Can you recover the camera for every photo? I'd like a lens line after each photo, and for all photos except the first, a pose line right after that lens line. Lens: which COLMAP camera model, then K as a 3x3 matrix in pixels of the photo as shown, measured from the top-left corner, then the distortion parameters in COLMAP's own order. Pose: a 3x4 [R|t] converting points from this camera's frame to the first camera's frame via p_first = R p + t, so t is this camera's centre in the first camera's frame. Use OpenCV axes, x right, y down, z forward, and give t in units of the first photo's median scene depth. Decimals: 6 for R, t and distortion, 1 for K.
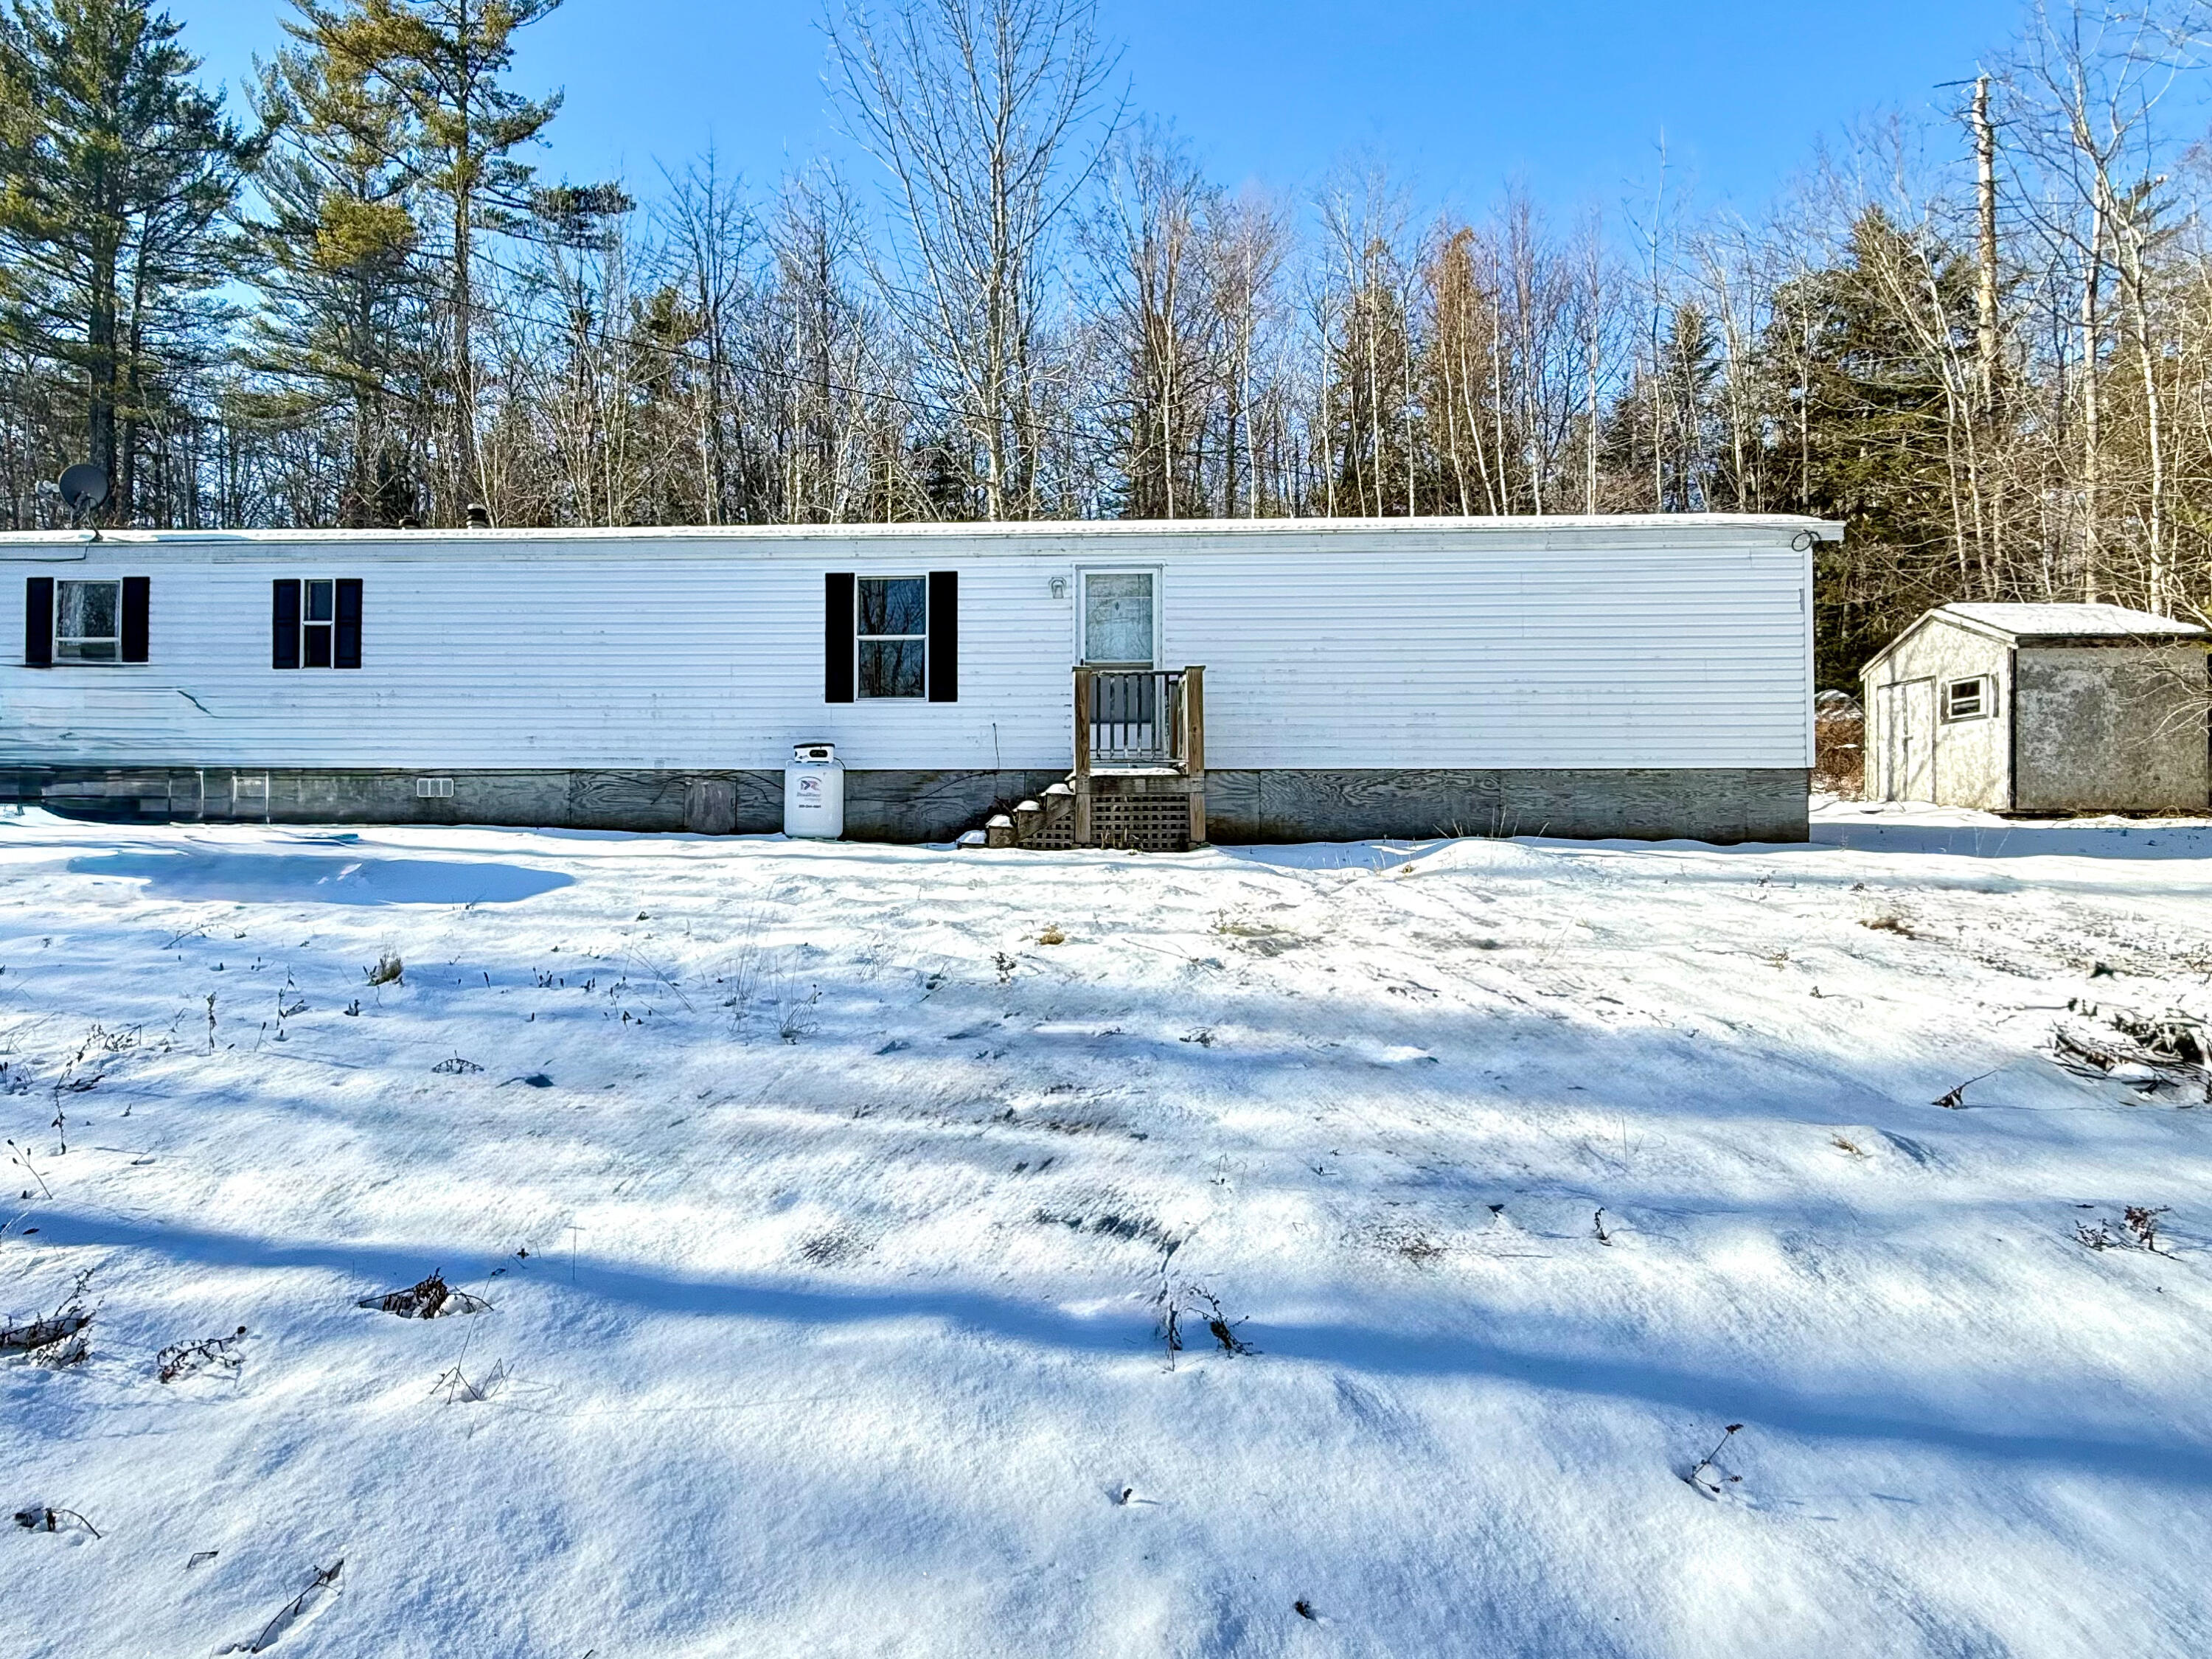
lens RADIAL K [[1171.5, 0, 940.5], [0, 1171.5, 813.0], [0, 0, 1]] dist [-0.001839, -0.001679]
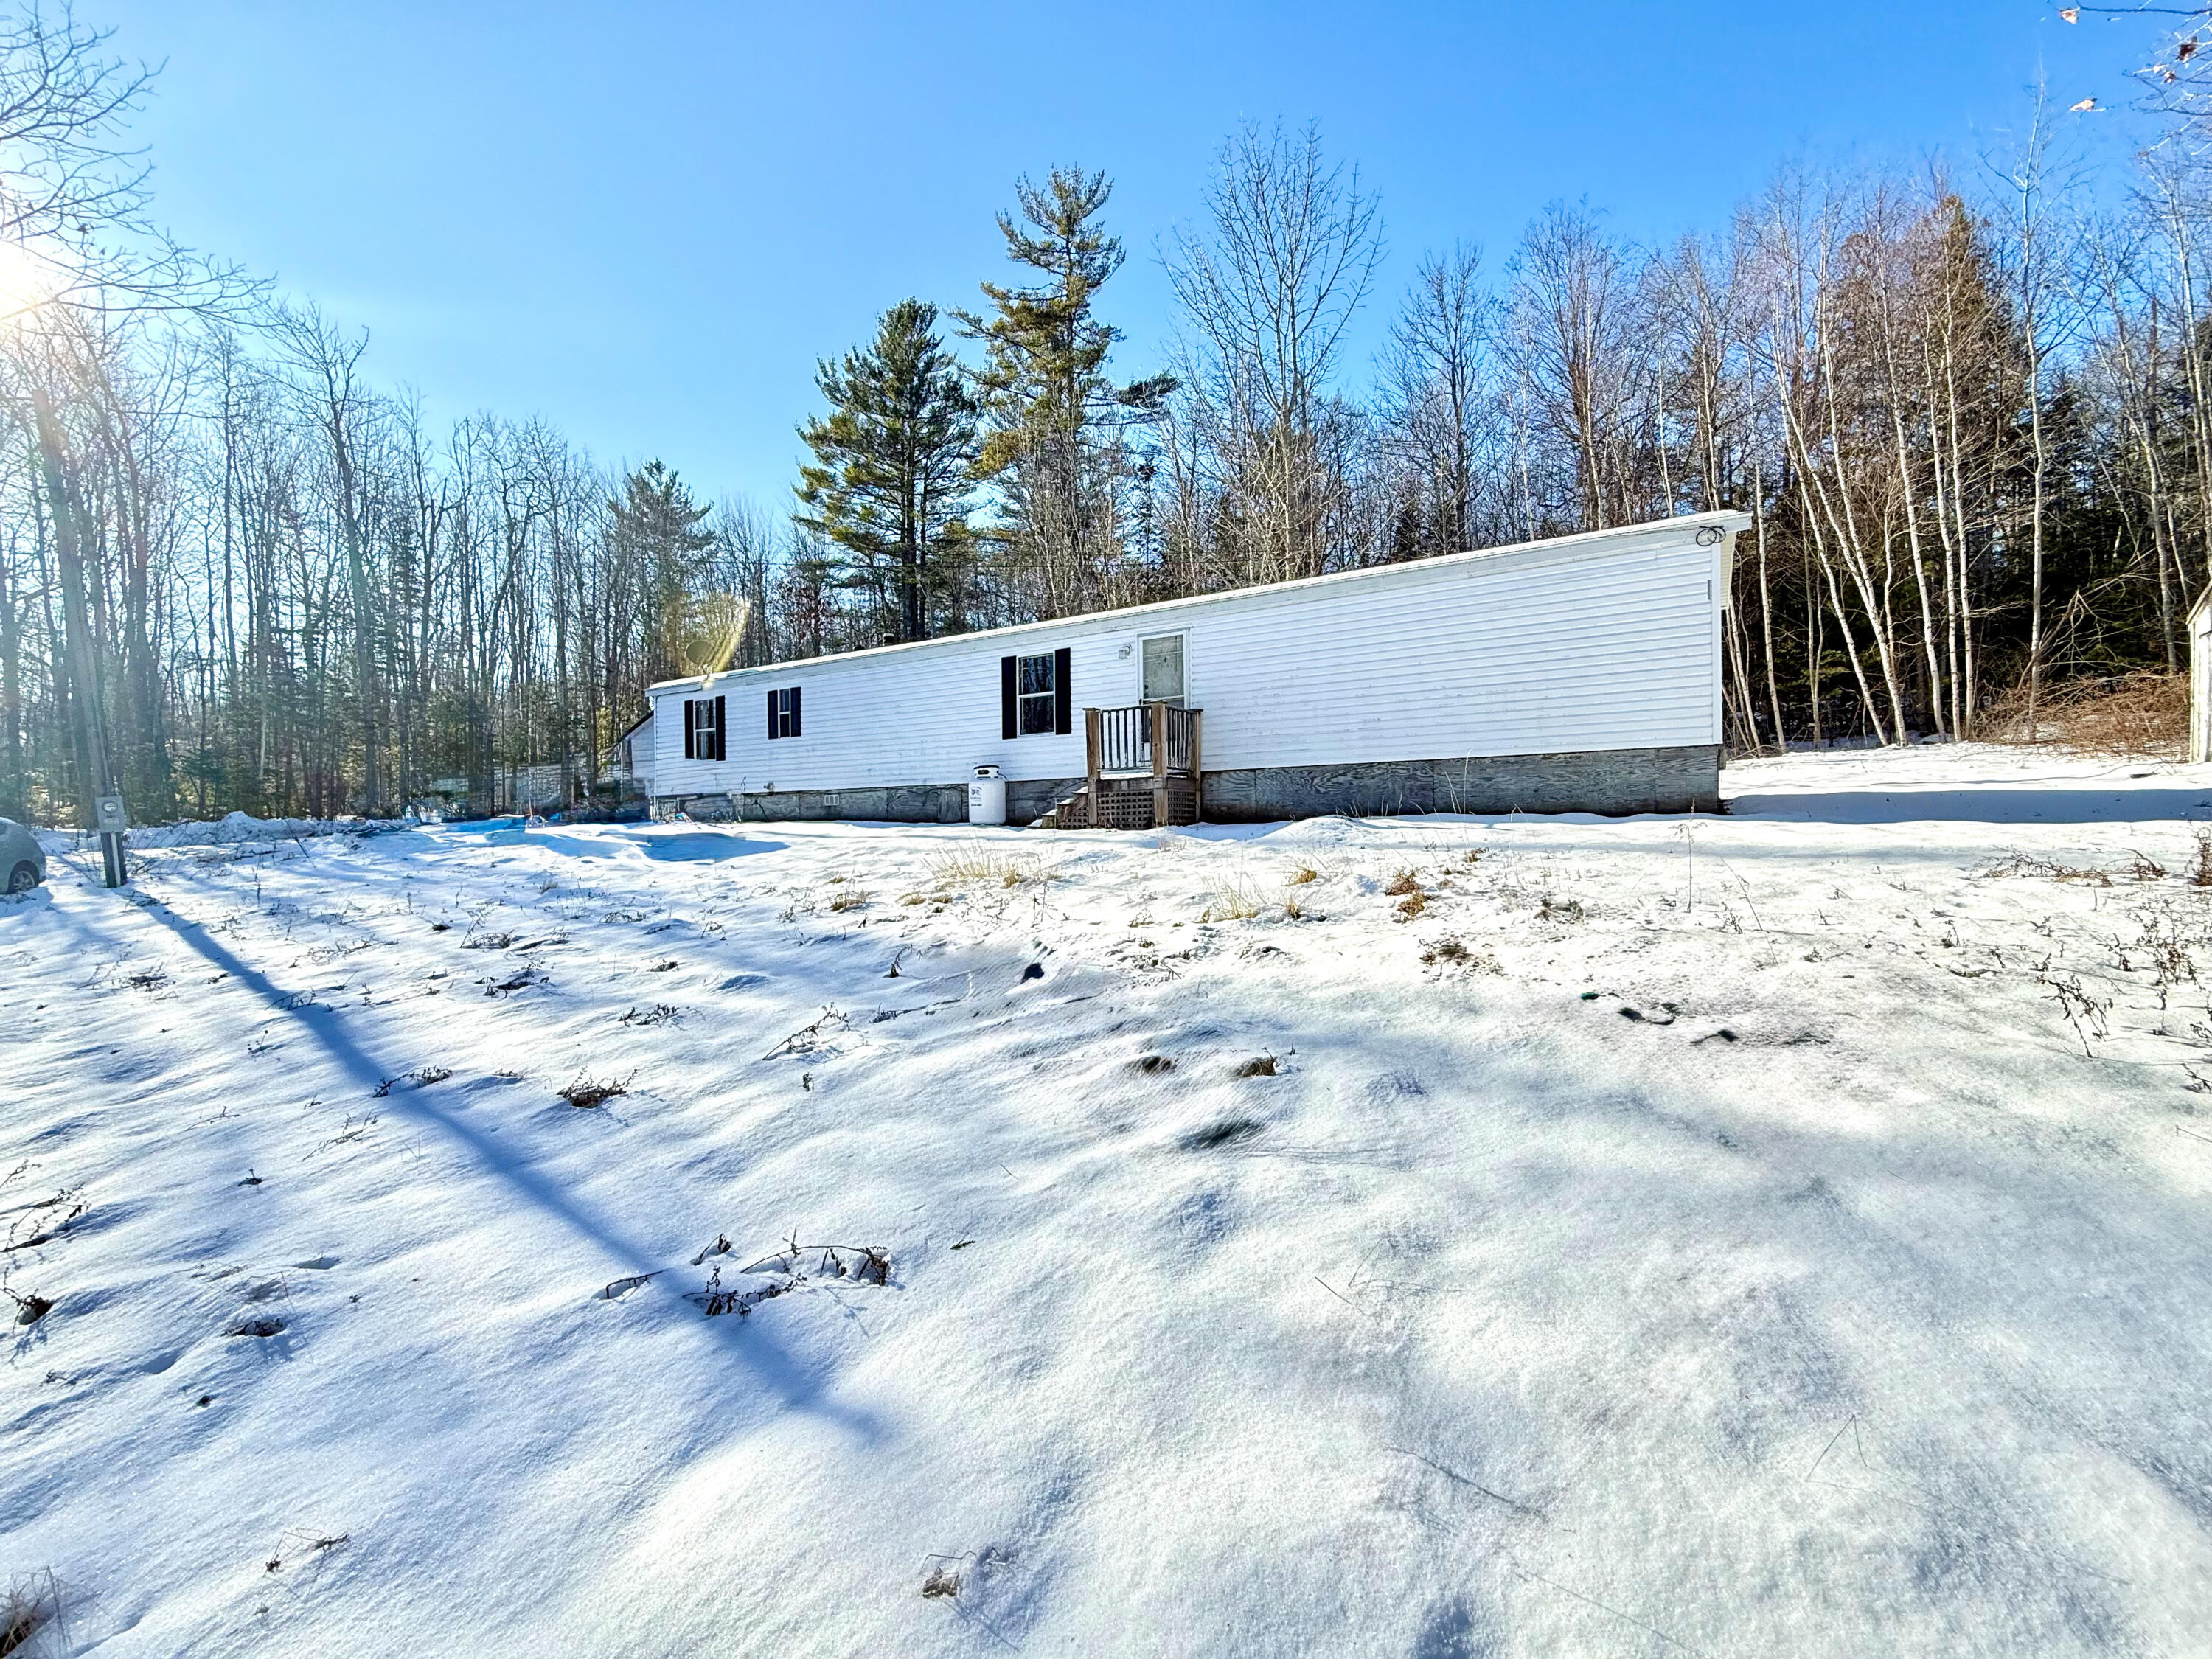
lens RADIAL K [[885.4, 0, 1116.5], [0, 885.4, 812.9], [0, 0, 1]] dist [0.001987, 0.000089]
pose [[0.882528, -0.023473, -0.469674, 0.590388], [0.026122, 0.999658, -0.000876, 0.010507], [0.469534, -0.011495, 0.882839, 0.009452]]
